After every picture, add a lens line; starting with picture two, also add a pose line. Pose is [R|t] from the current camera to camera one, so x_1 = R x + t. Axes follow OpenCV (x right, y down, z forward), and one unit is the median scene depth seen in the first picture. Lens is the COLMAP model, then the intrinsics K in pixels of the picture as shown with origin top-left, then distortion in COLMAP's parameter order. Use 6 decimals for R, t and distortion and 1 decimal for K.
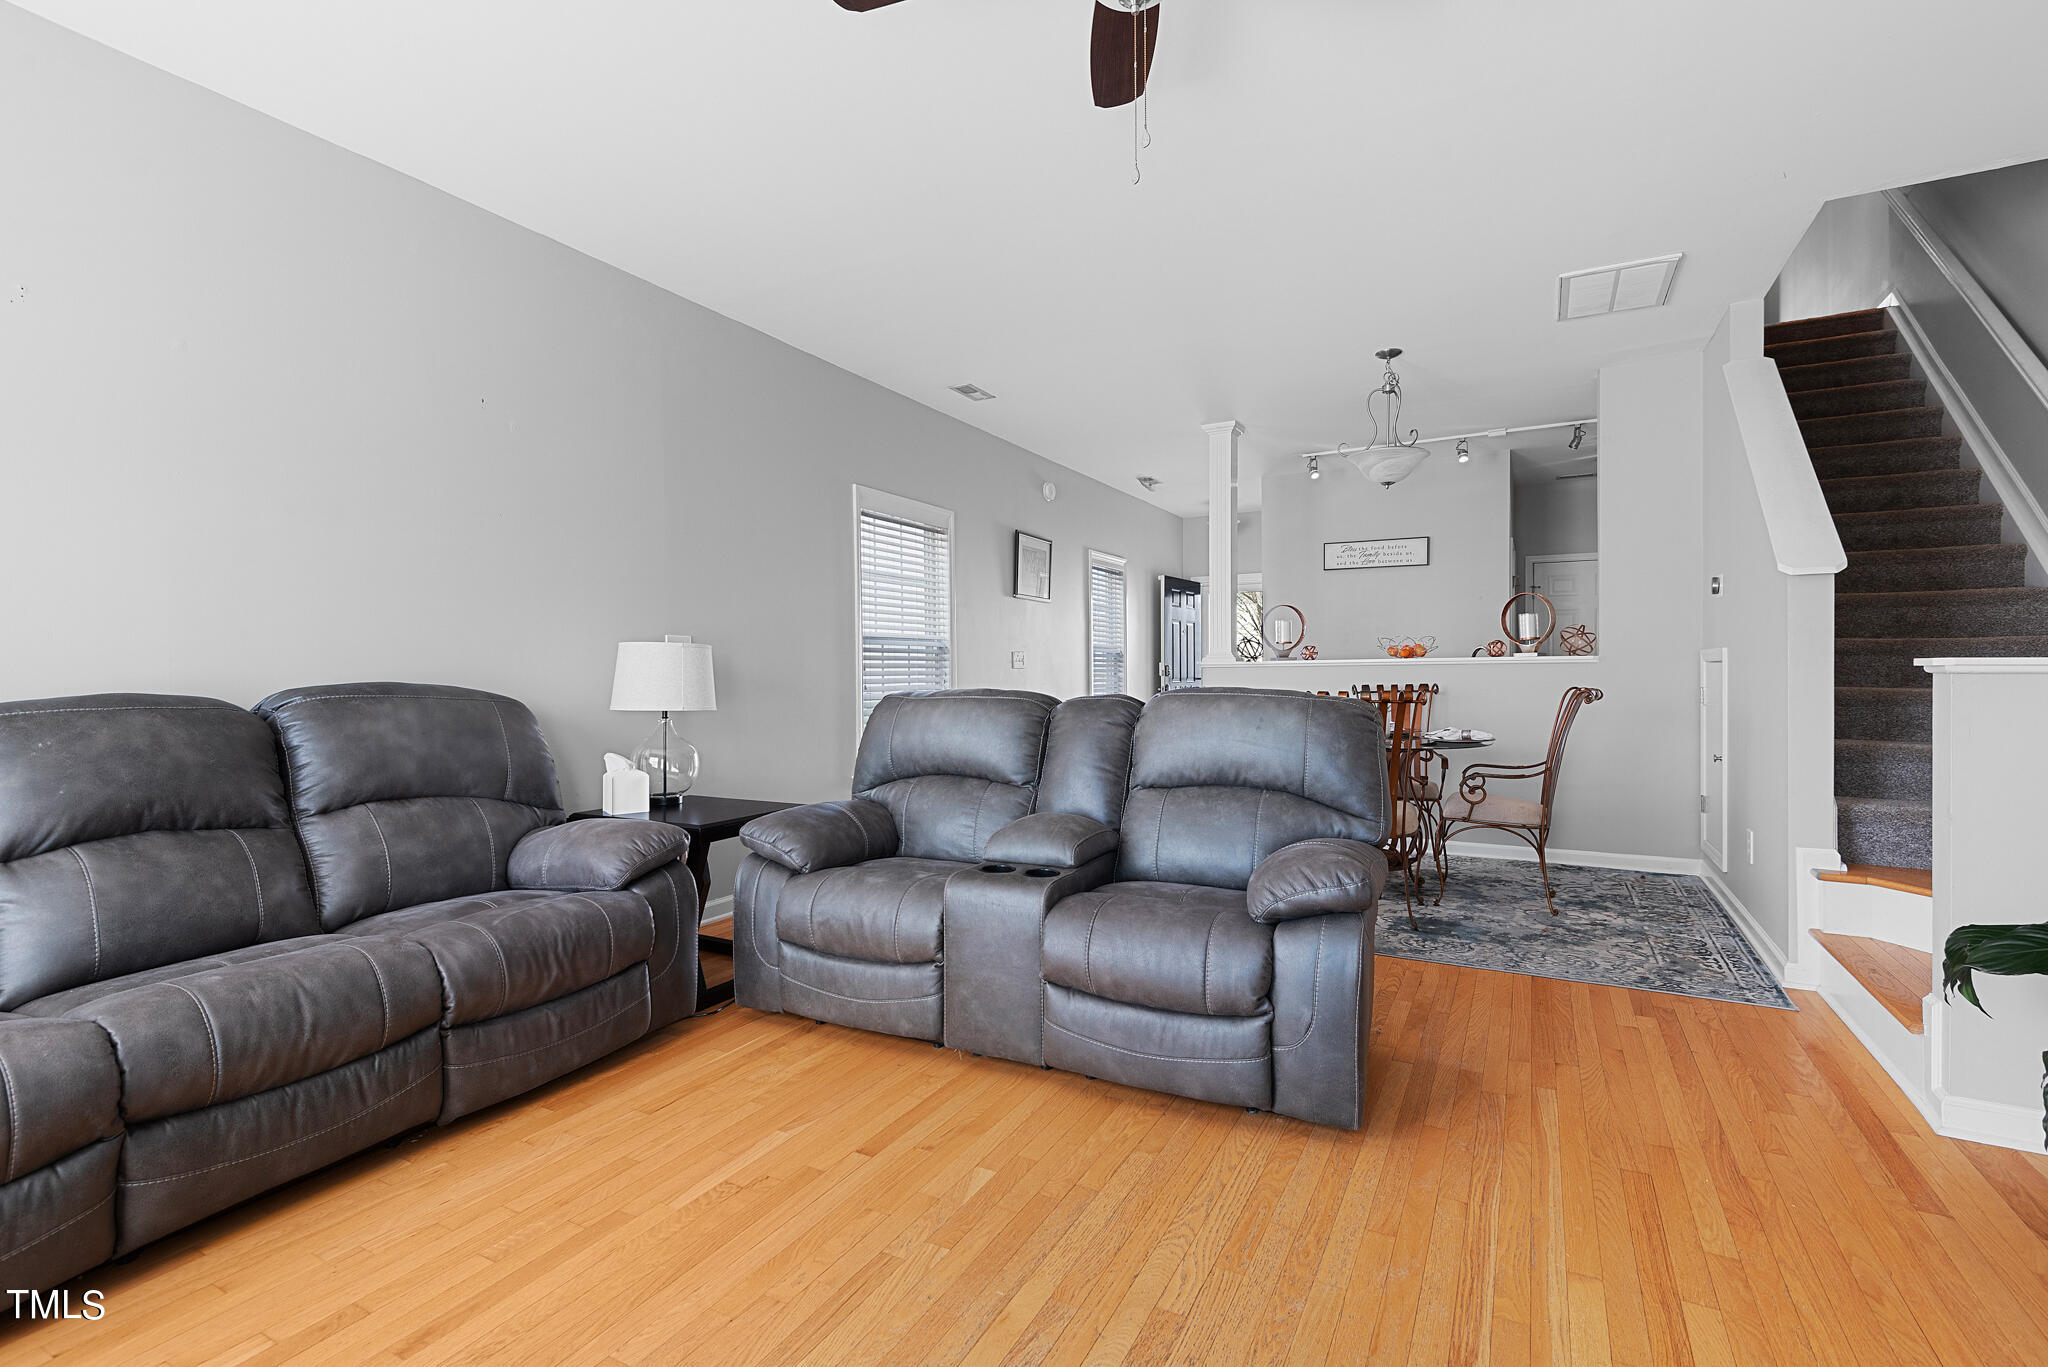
lens RADIAL K [[926.1, 0, 1023.5], [0, 926.1, 676.9], [0, 0, 1]] dist [0.016223, -0.006755]
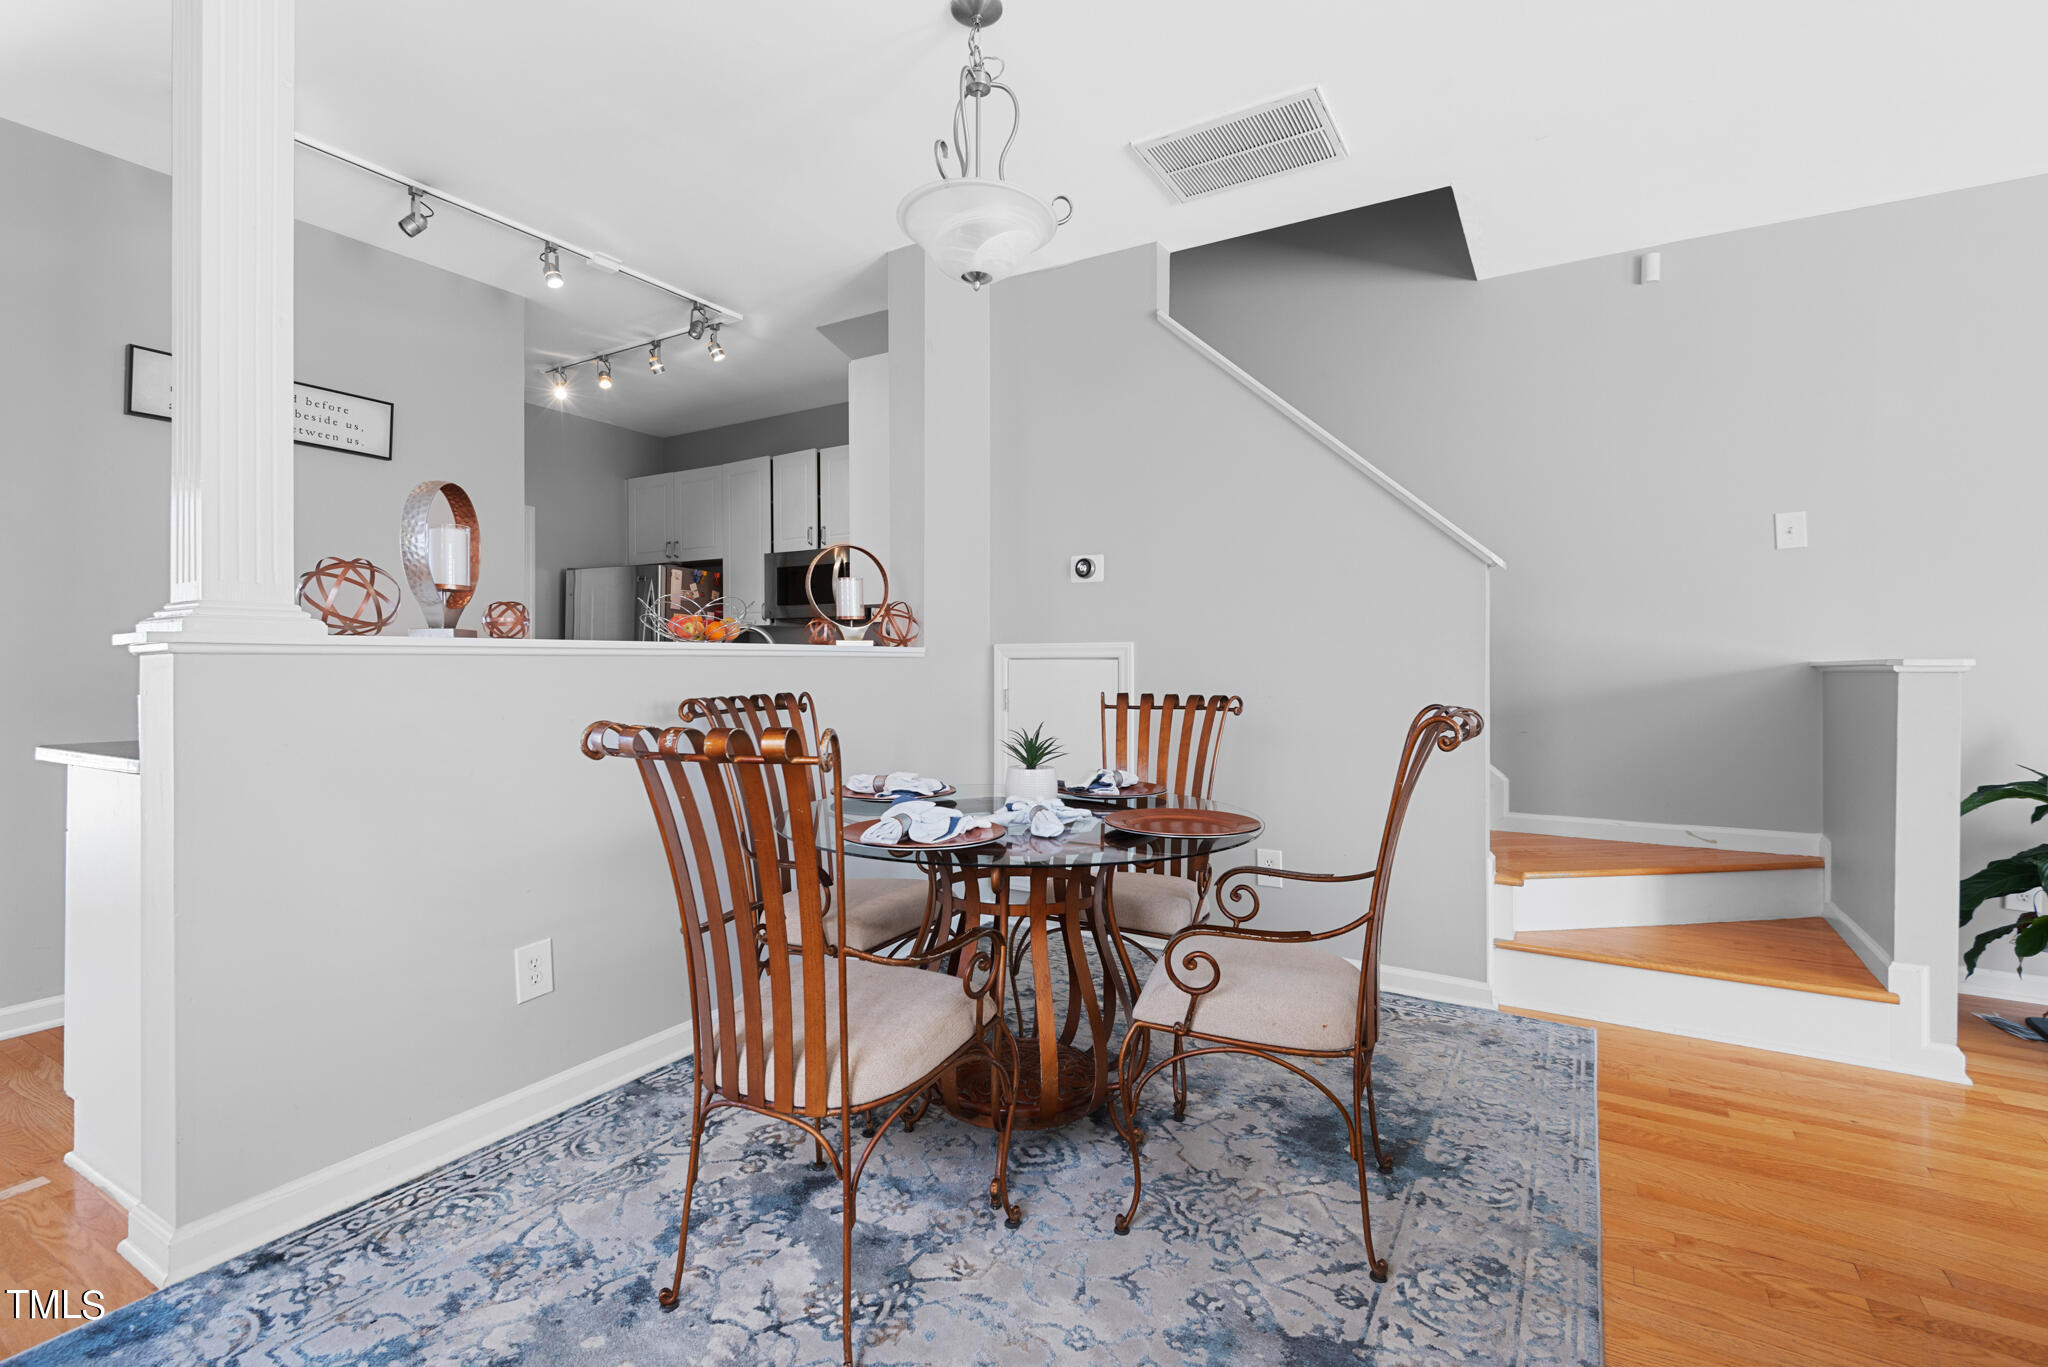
lens RADIAL K [[926.1, 0, 1009.7], [0, 926.1, 665.5], [0, 0, 1]] dist [0.016223, -0.006755]
pose [[0.053852, 0.012708, 0.998468, -0.073445], [0.010540, 0.999856, -0.013294, 0.000467], [-0.998493, 0.011239, 0.053710, 0.842938]]
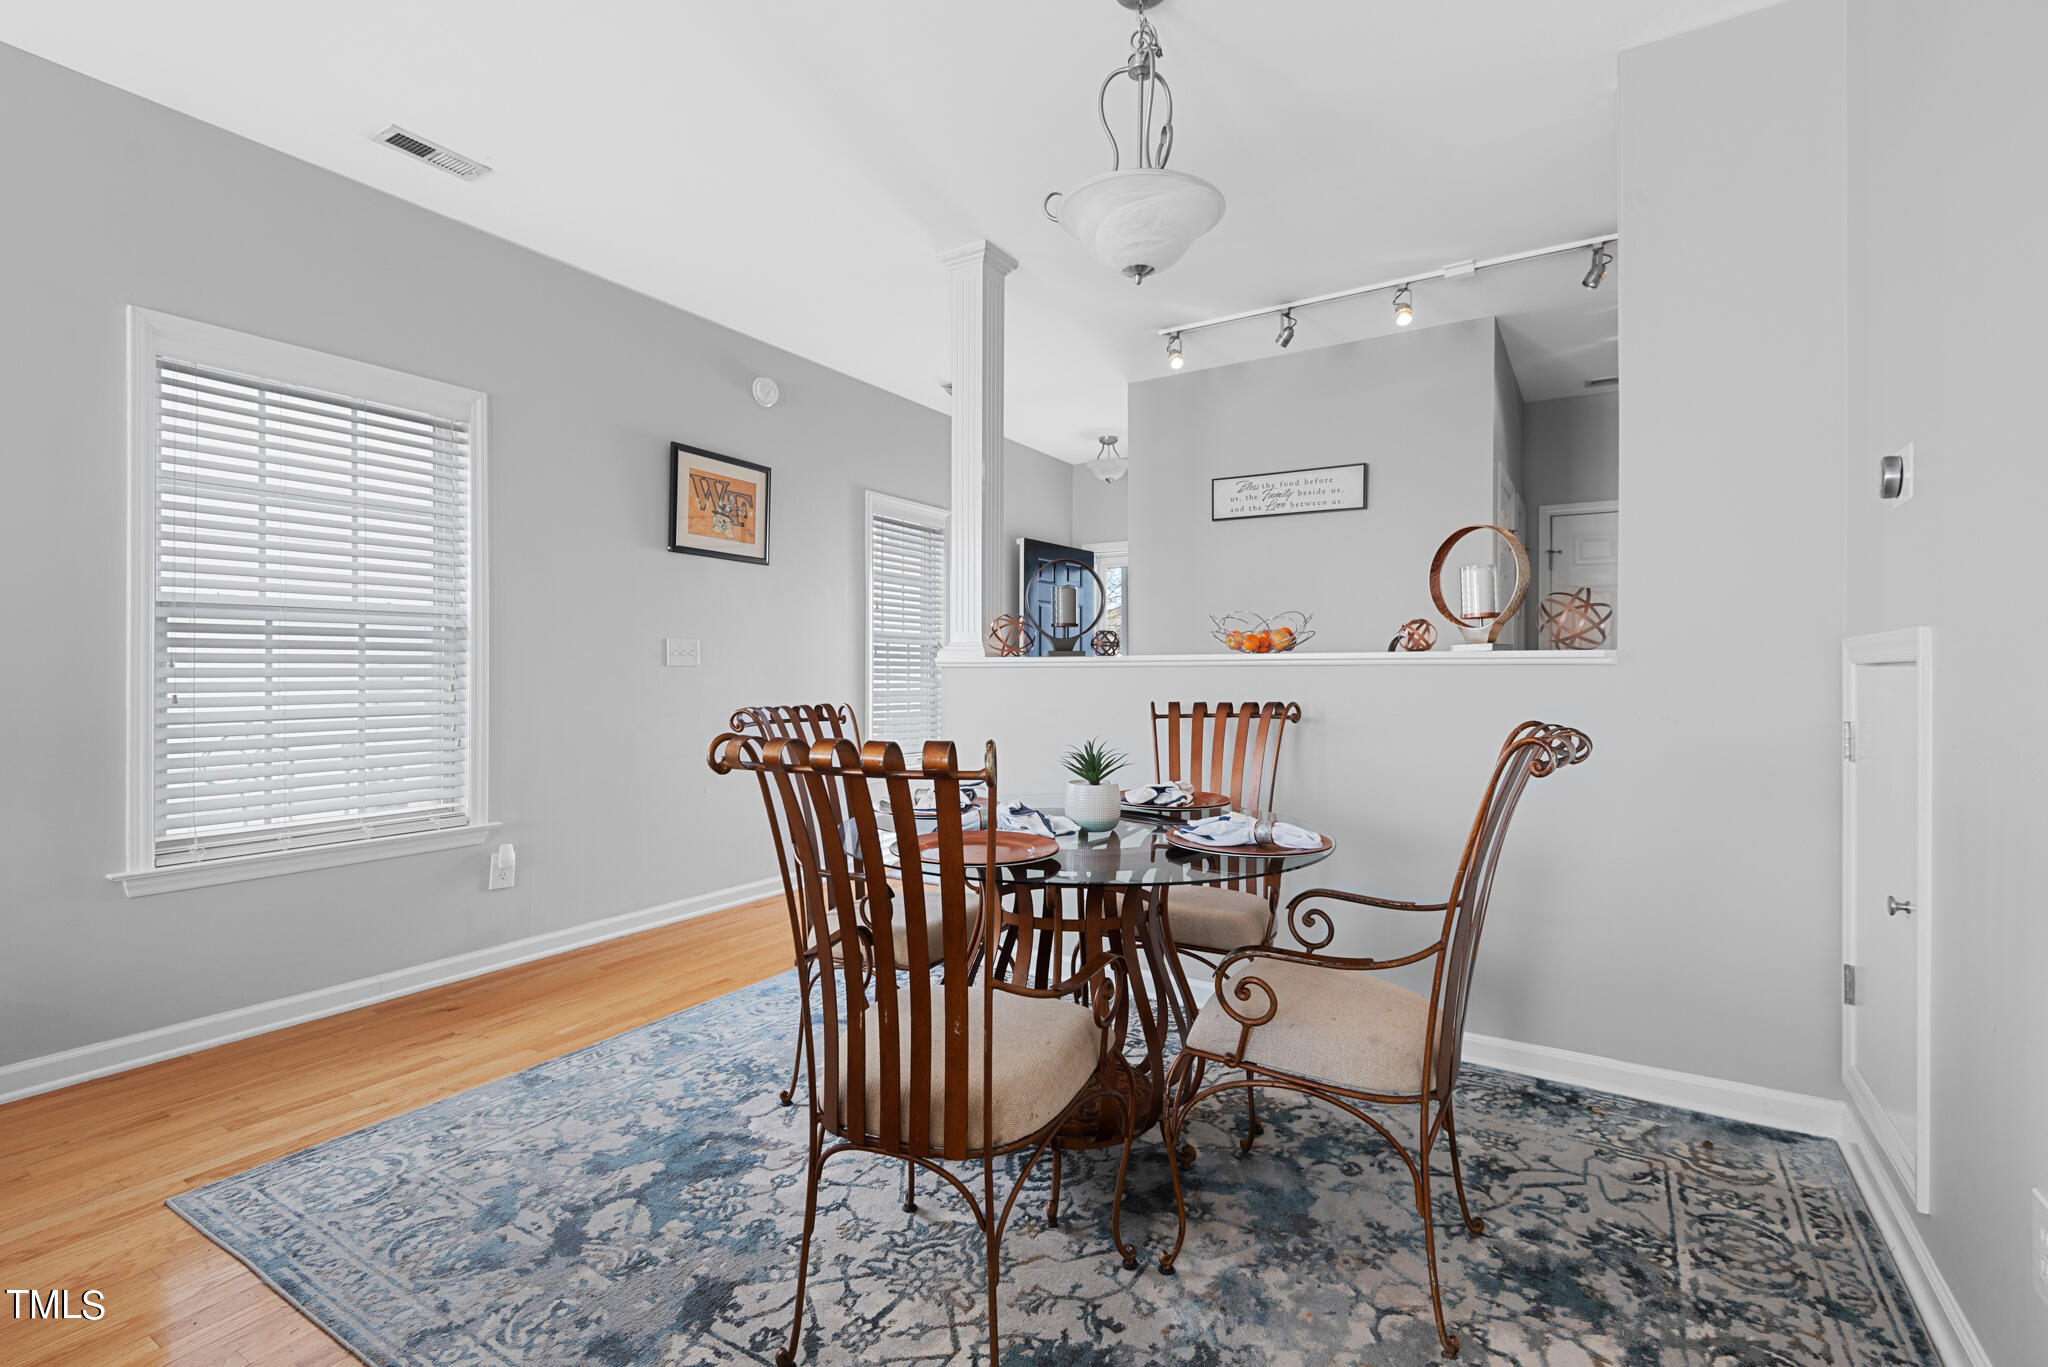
lens RADIAL K [[926.1, 0, 1028.6], [0, 926.1, 671.2], [0, 0, 1]] dist [0.016223, -0.006755]
pose [[0.998373, 0.008929, -0.056326, 0.323435], [-0.009281, 0.999939, -0.005992, -0.005506], [0.056269, 0.006505, 0.998394, 0.475943]]
